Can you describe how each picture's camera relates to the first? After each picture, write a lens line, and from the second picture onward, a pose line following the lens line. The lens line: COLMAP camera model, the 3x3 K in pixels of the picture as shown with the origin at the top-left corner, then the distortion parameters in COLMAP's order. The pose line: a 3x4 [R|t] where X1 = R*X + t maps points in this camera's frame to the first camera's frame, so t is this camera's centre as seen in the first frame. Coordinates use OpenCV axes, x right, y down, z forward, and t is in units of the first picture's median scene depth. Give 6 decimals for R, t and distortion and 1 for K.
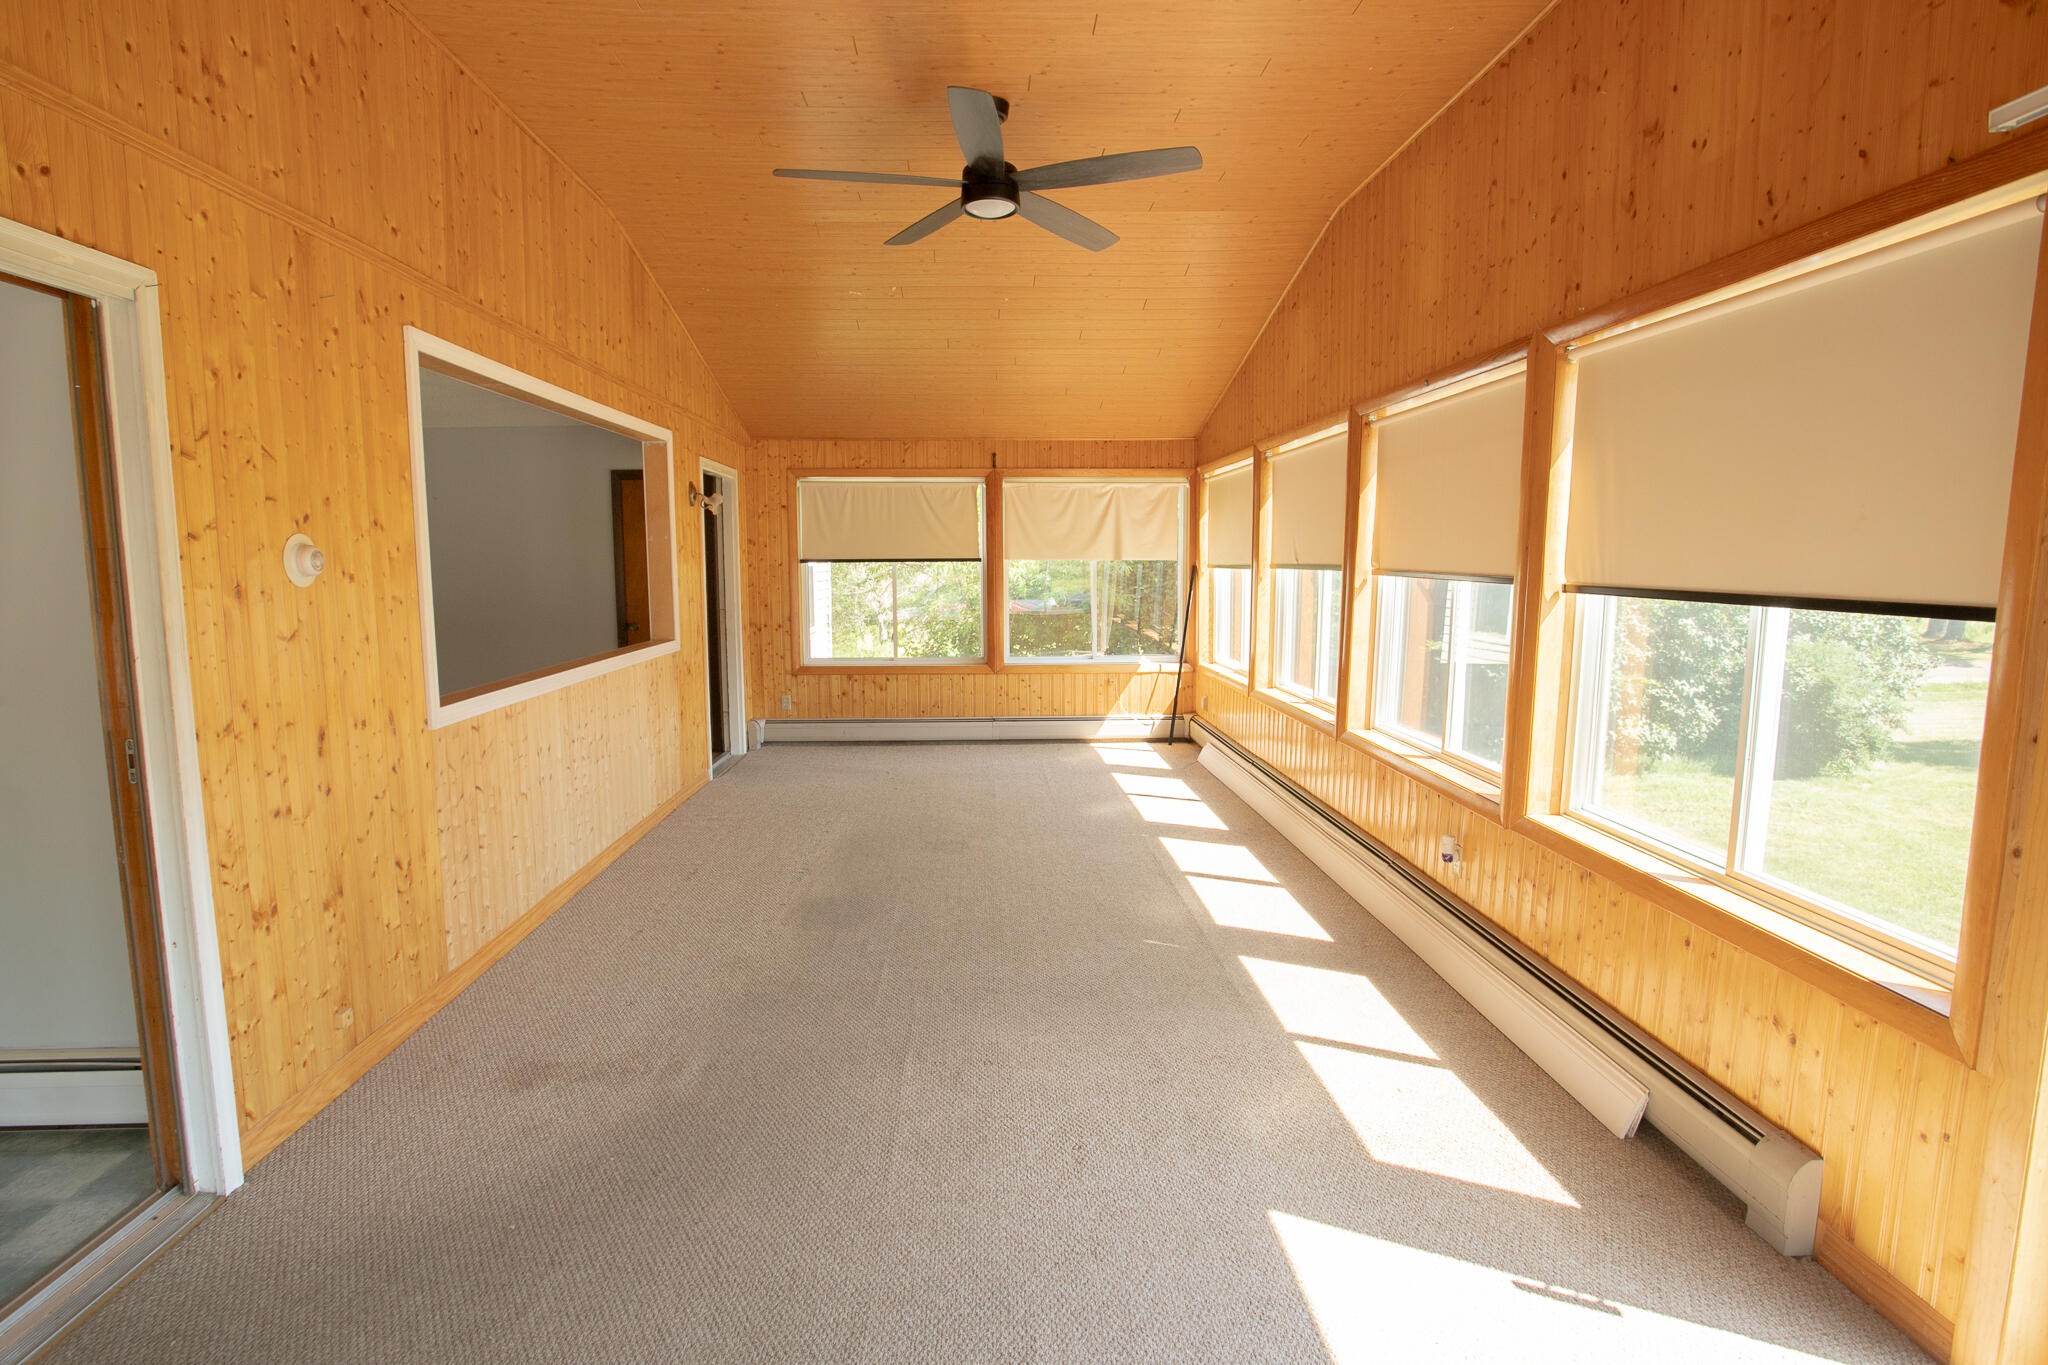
lens RADIAL K [[1029.8, 0, 1024.0], [0, 1029.8, 682.5], [0, 0, 1]] dist [-0.077502, 0.036535]
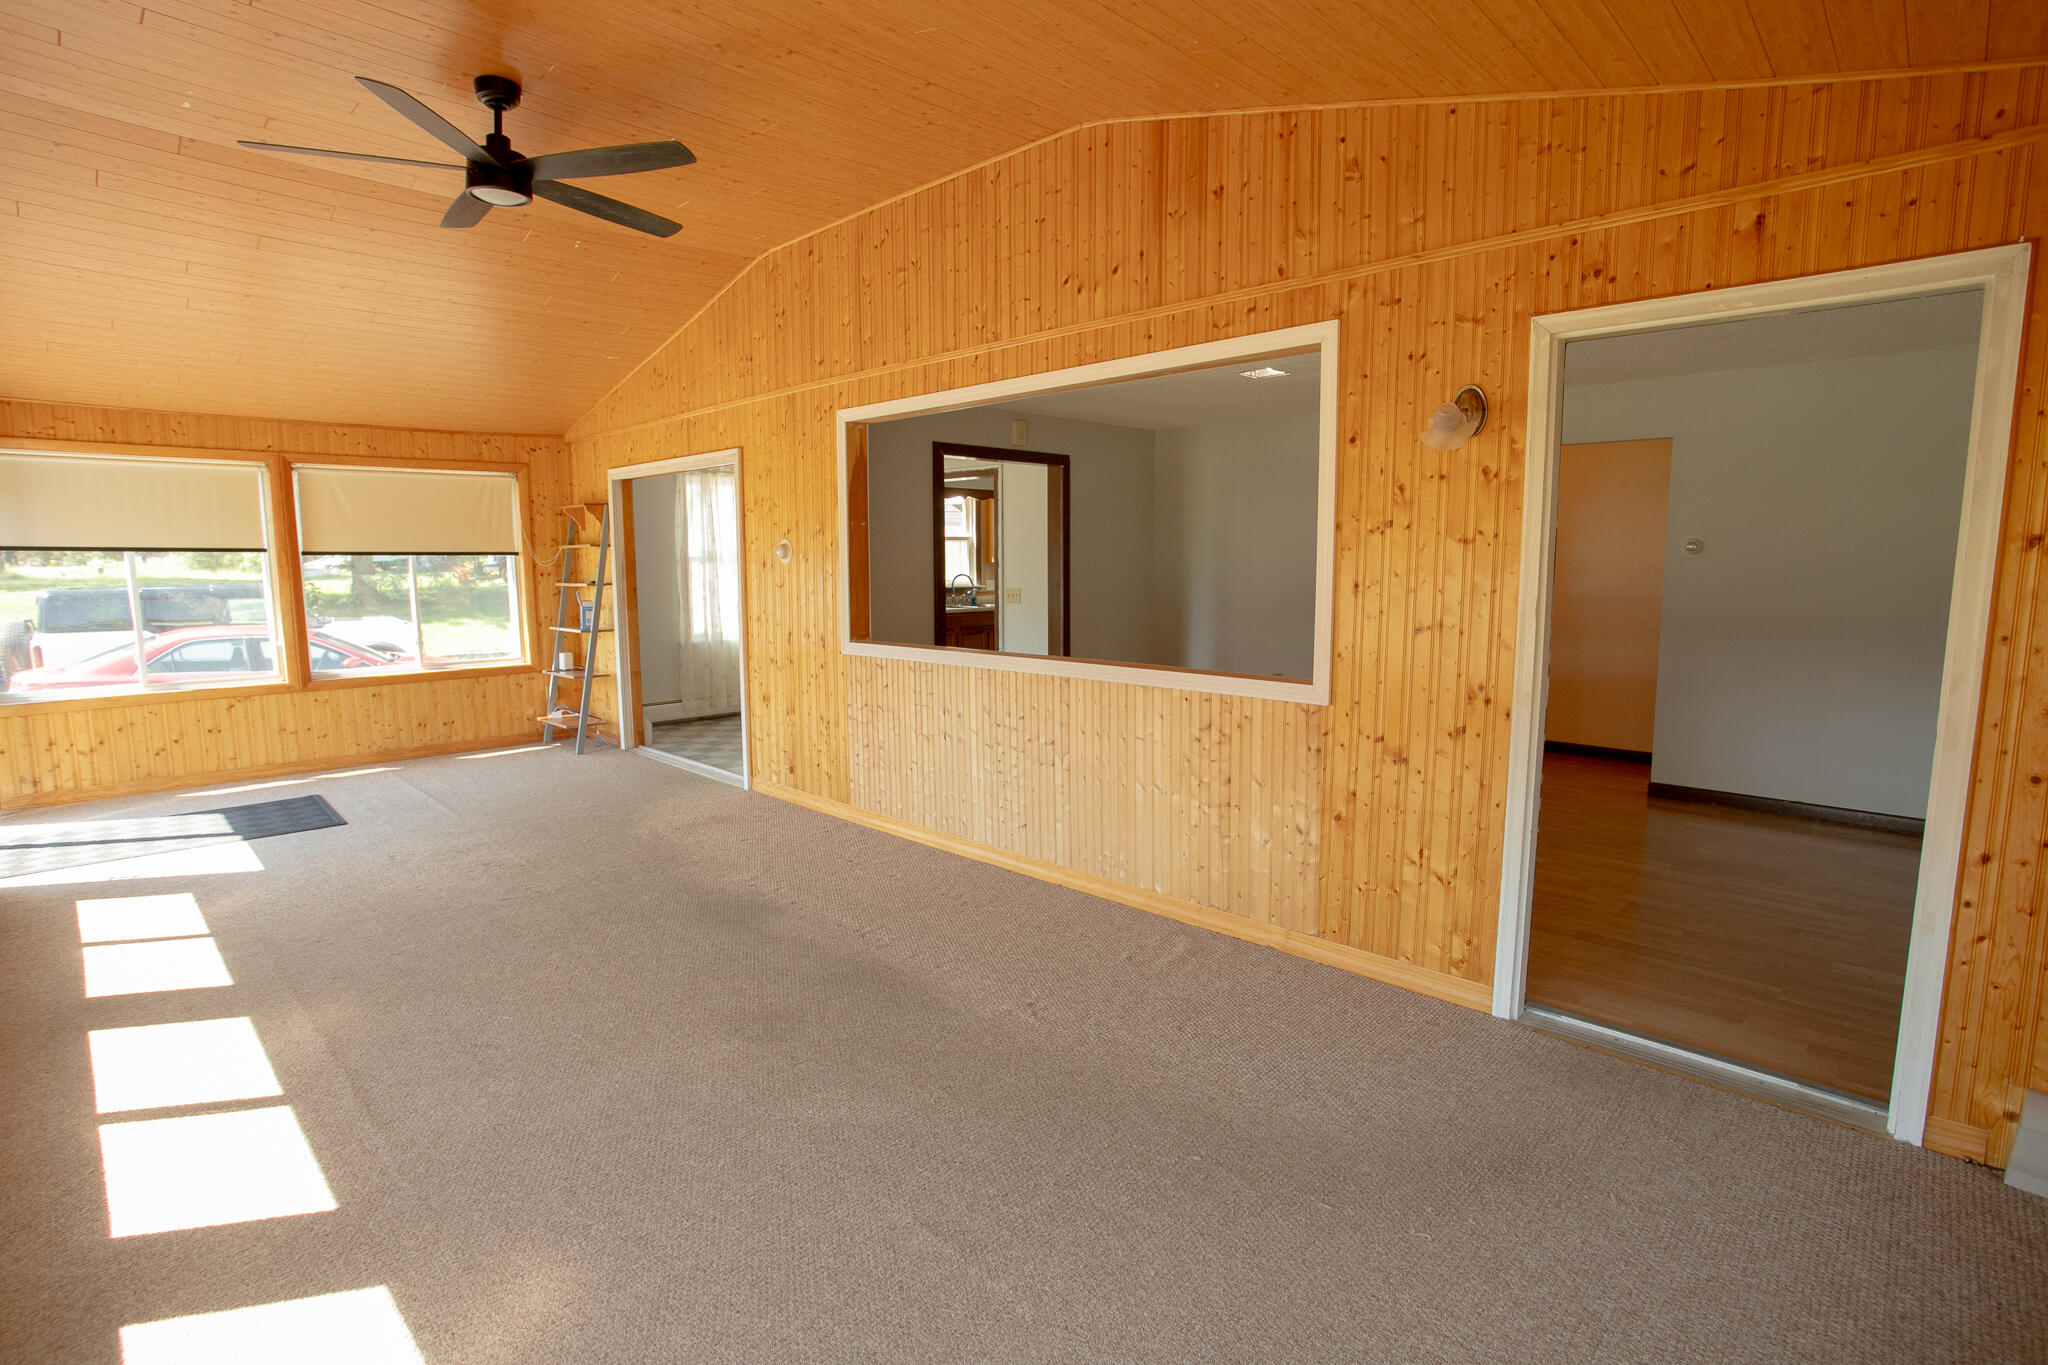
lens RADIAL K [[968.3, 0, 1059.6], [0, 968.3, 679.3], [0, 0, 1]] dist [-0.057500, 0.000007]
pose [[-0.708935, 0.085442, -0.700079, 0.250639], [-0.084698, 0.975137, 0.204780, -0.244450], [0.700170, 0.204471, -0.684072, 2.143349]]
